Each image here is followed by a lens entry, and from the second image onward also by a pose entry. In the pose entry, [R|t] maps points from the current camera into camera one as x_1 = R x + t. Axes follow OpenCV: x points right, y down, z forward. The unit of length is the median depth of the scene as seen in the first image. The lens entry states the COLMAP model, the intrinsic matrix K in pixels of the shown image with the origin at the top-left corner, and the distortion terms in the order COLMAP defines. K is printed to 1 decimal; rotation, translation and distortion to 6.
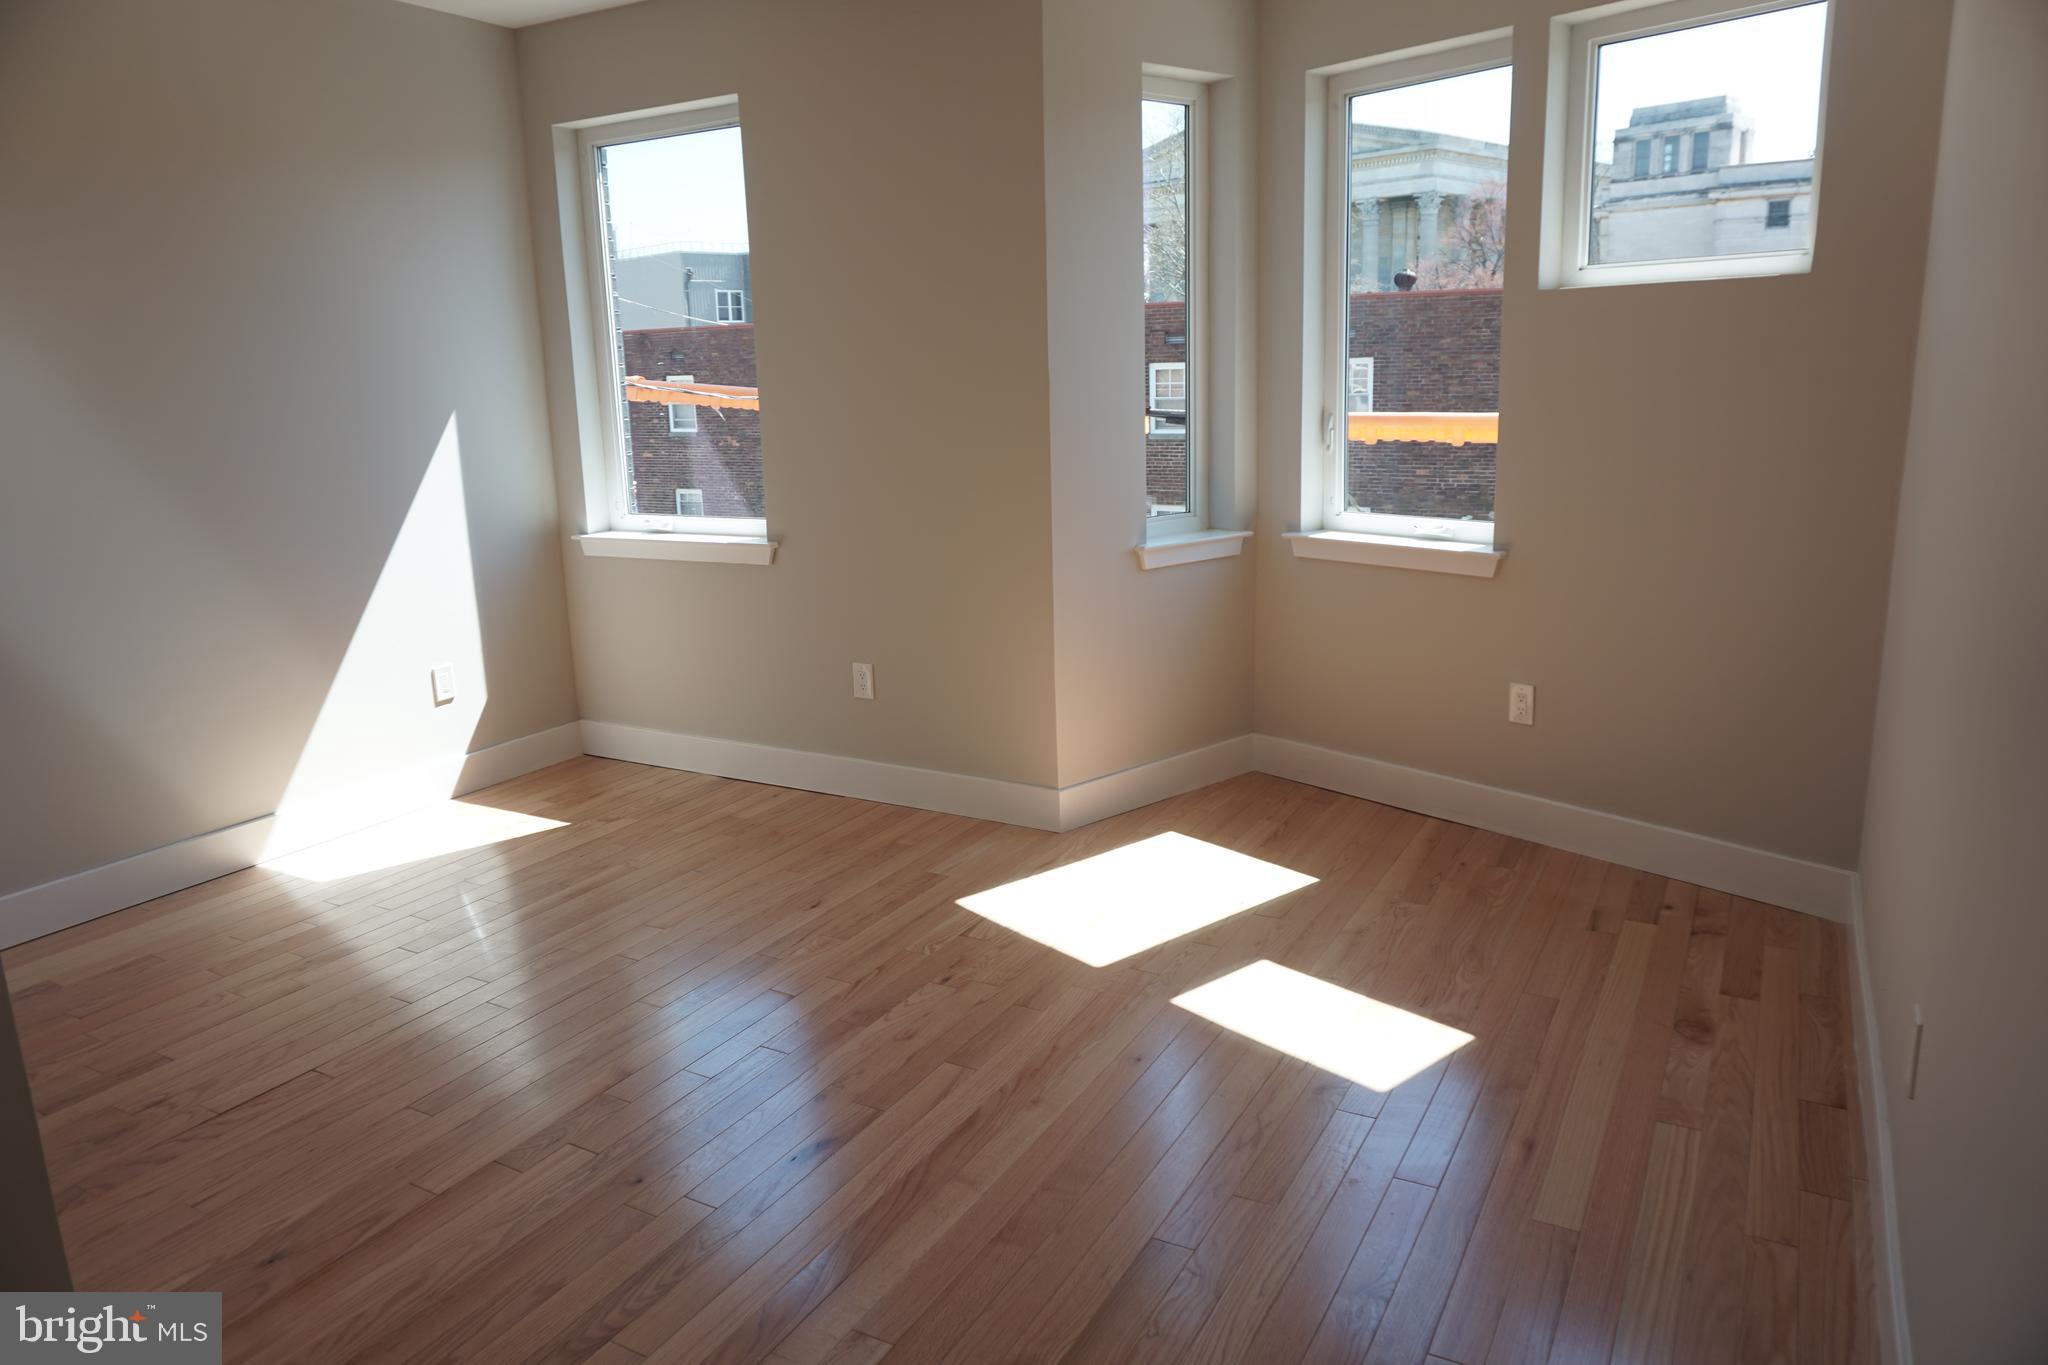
lens RADIAL K [[1373.5, 0, 1024.0], [0, 1373.5, 682.5], [0, 0, 1]] dist [-0.043545, 0.037983]
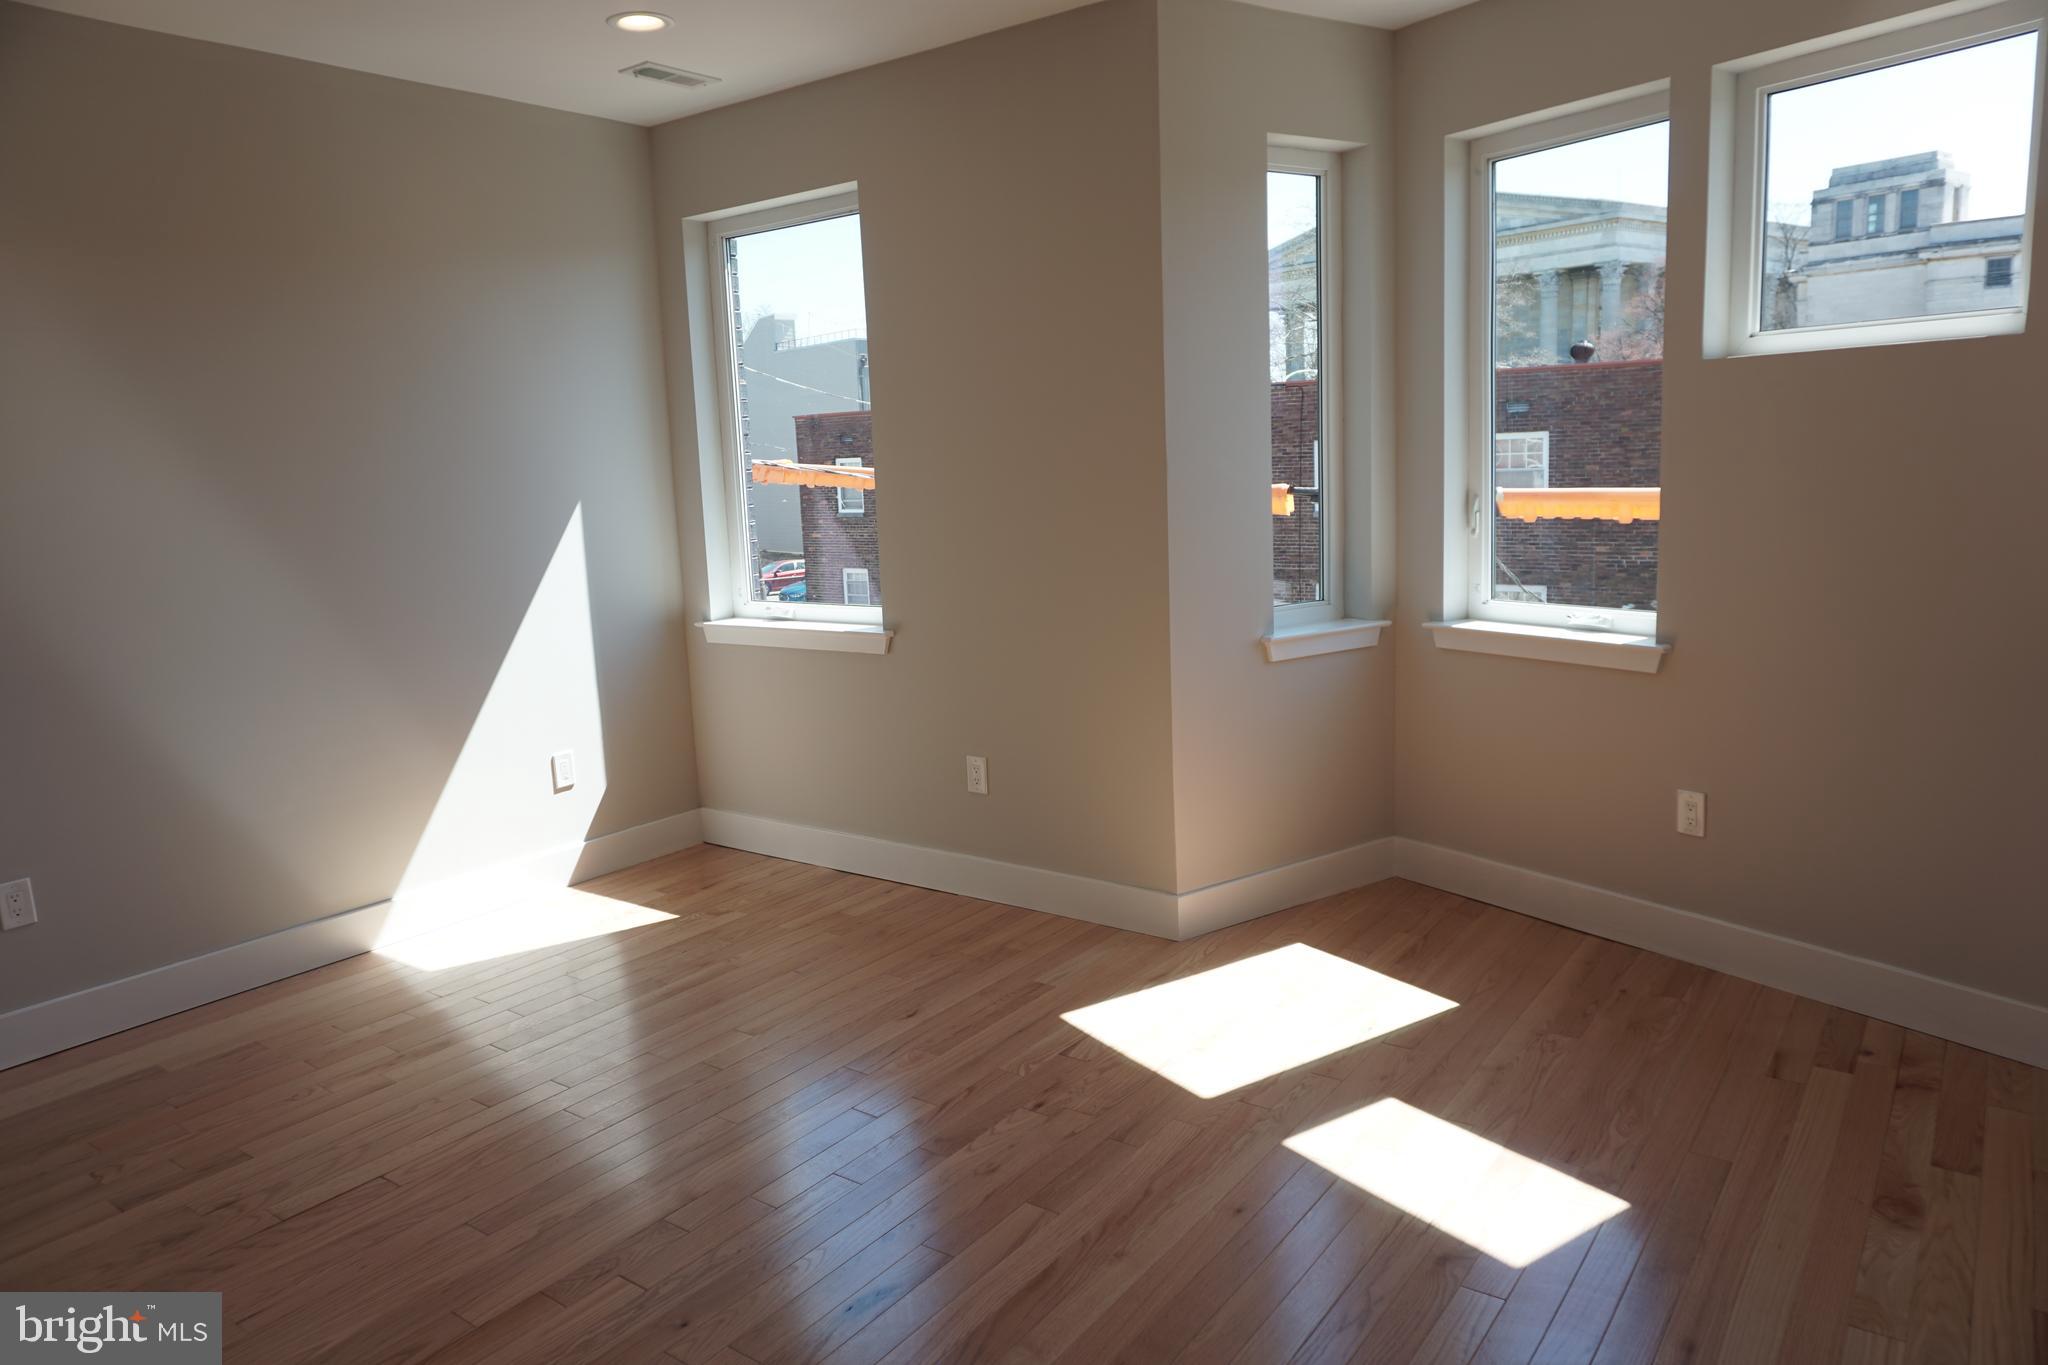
lens RADIAL K [[1373.5, 0, 1024.0], [0, 1373.5, 682.5], [0, 0, 1]] dist [-0.043545, 0.037983]
pose [[0.992478, 0.006621, -0.122247, 0.034240], [-0.013413, 0.998406, -0.054823, -0.014212], [0.121689, 0.056050, 0.990984, 0.048360]]
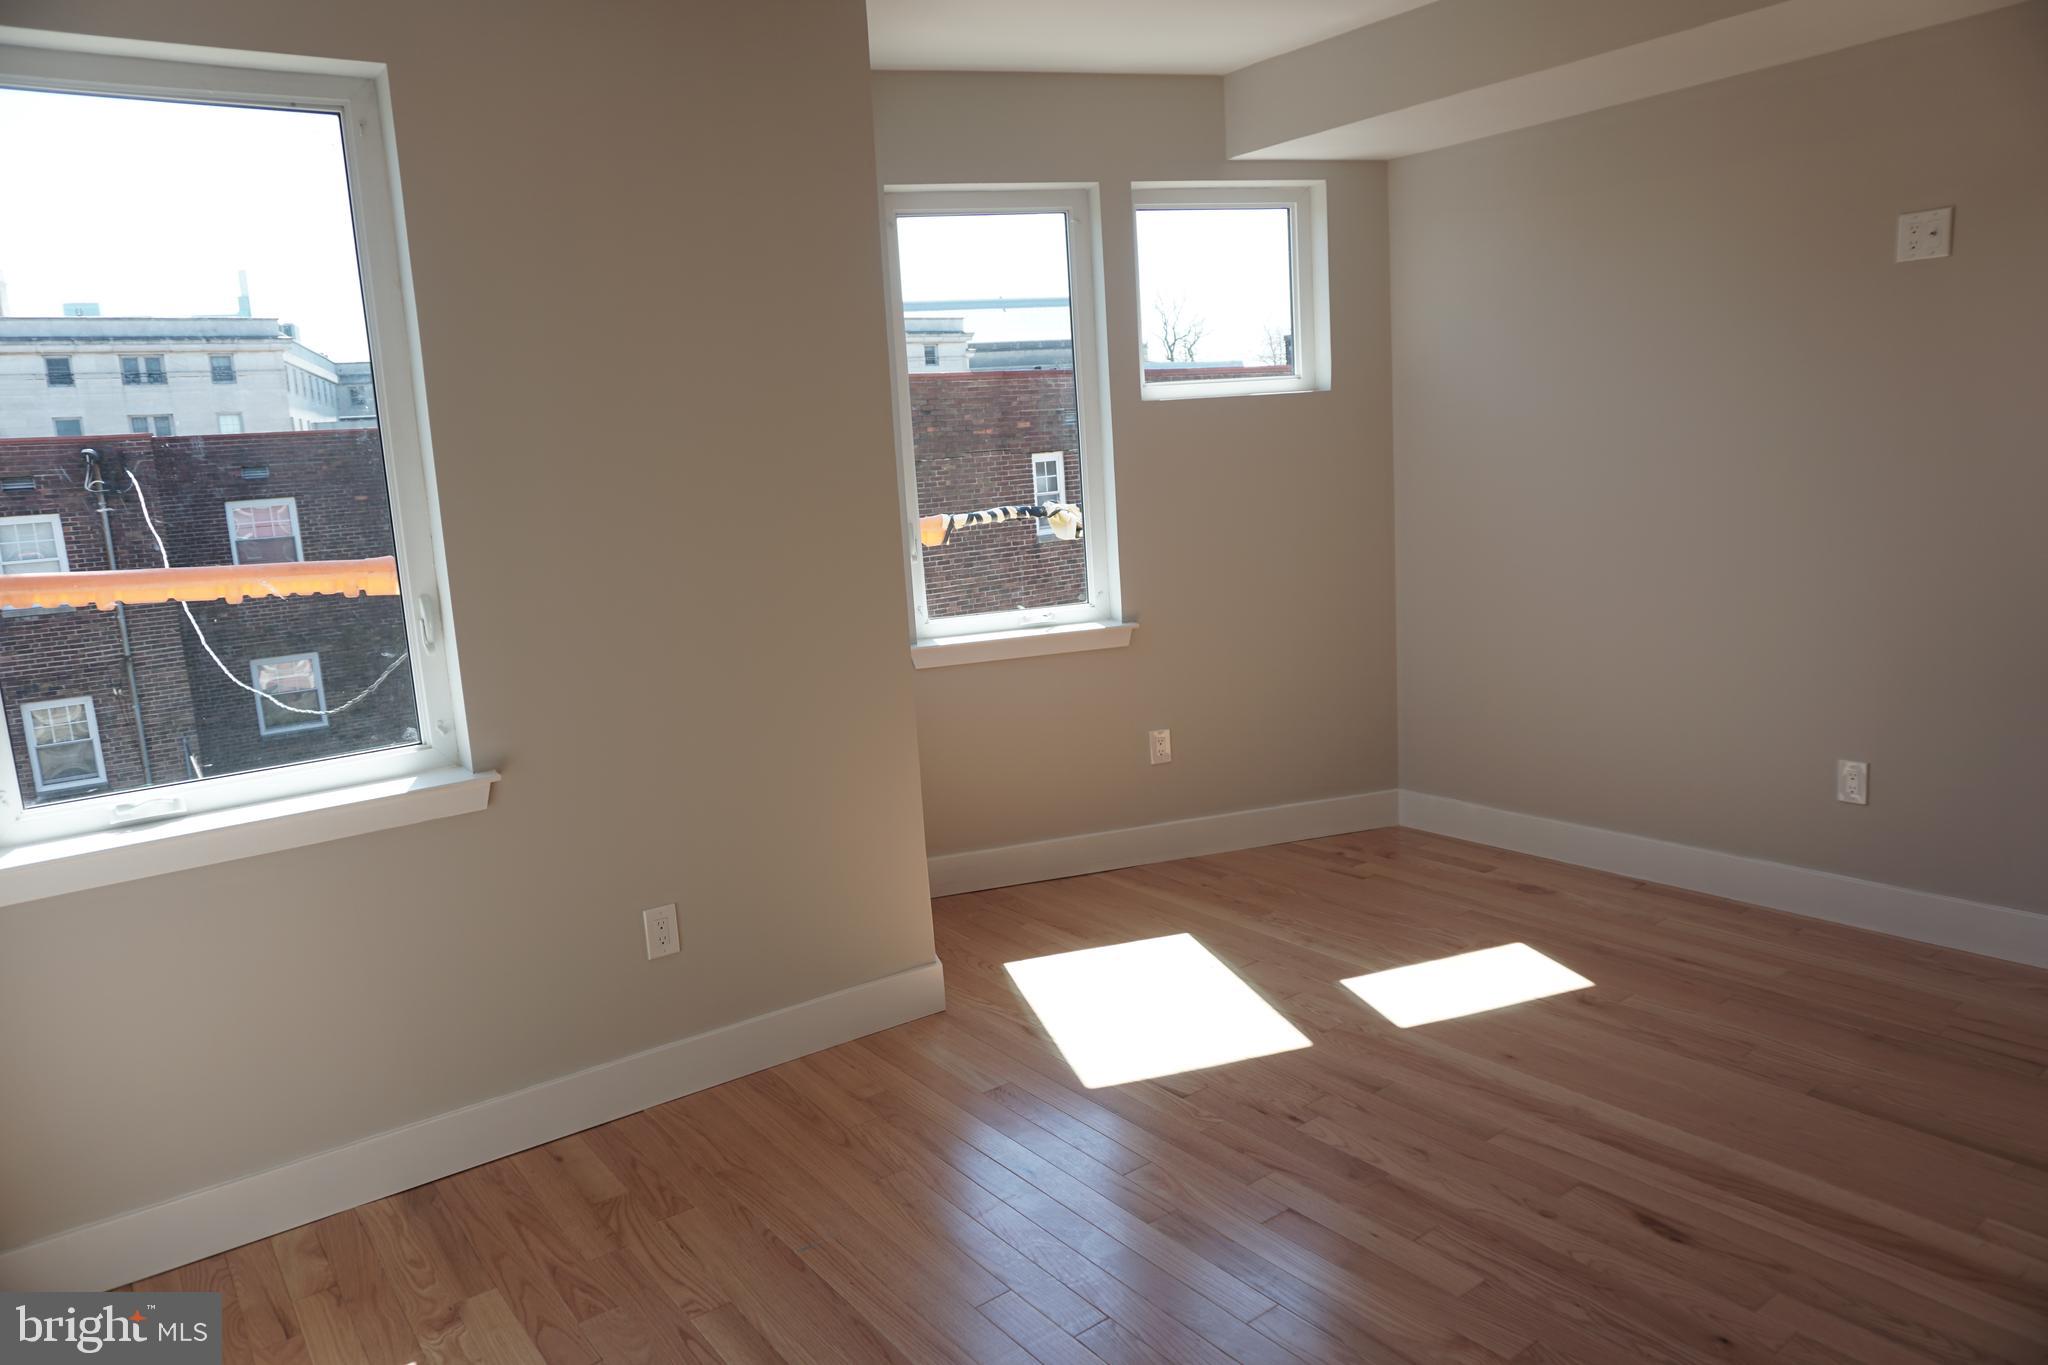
lens RADIAL K [[1375.6, 0, 1021.4], [0, 1375.6, 678.8], [0, 0, 1]] dist [-0.039765, 0.032989]
pose [[0.400816, -0.148989, 0.903963, -0.692269], [0.254500, 0.965961, 0.046363, -0.117383], [-0.880100, 0.211475, 0.425091, 0.541074]]
